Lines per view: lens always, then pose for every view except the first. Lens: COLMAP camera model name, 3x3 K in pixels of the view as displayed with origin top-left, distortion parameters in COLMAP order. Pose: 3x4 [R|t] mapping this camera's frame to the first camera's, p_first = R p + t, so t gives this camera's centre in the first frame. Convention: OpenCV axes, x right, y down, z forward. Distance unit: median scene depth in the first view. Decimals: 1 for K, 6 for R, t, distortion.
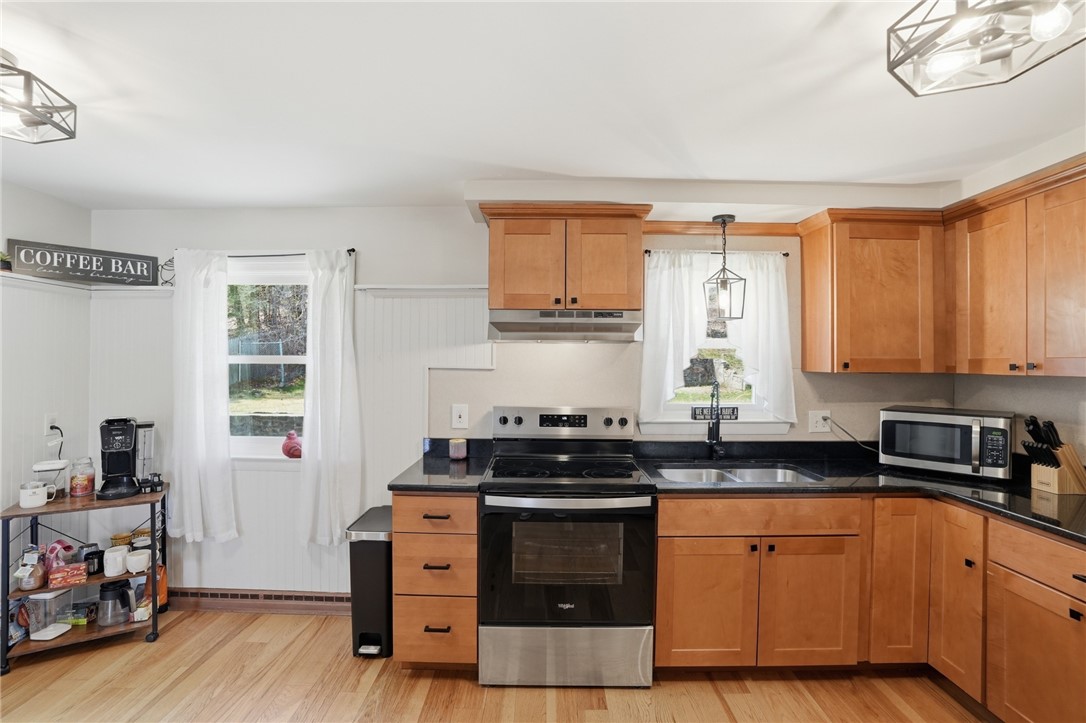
lens RADIAL K [[513.9, 0, 540.0], [0, 513.9, 354.9], [0, 0, 1]] dist [-0.064763, 0.029555]
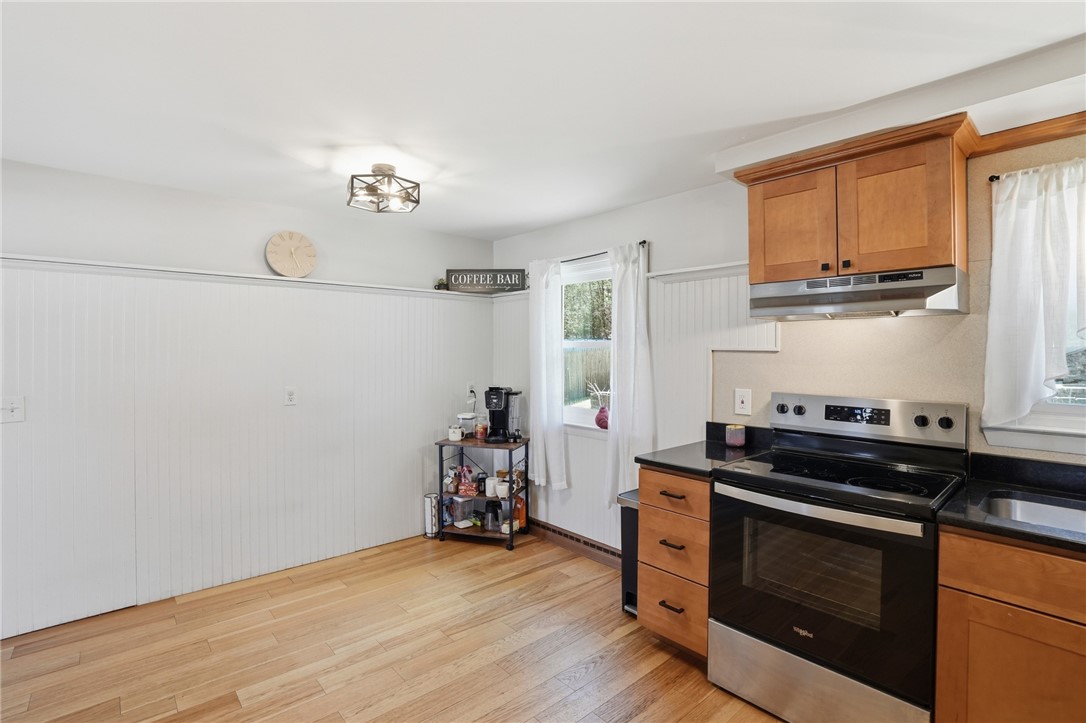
lens RADIAL K [[531.7, 0, 544.2], [0, 531.7, 348.9], [0, 0, 1]] dist [-0.020260, 0.000610]
pose [[0.667021, -0.008156, -0.744995, 0.362809], [0.013863, 0.999903, 0.001464, 0.018810], [0.744910, -0.011304, 0.667069, 0.094239]]
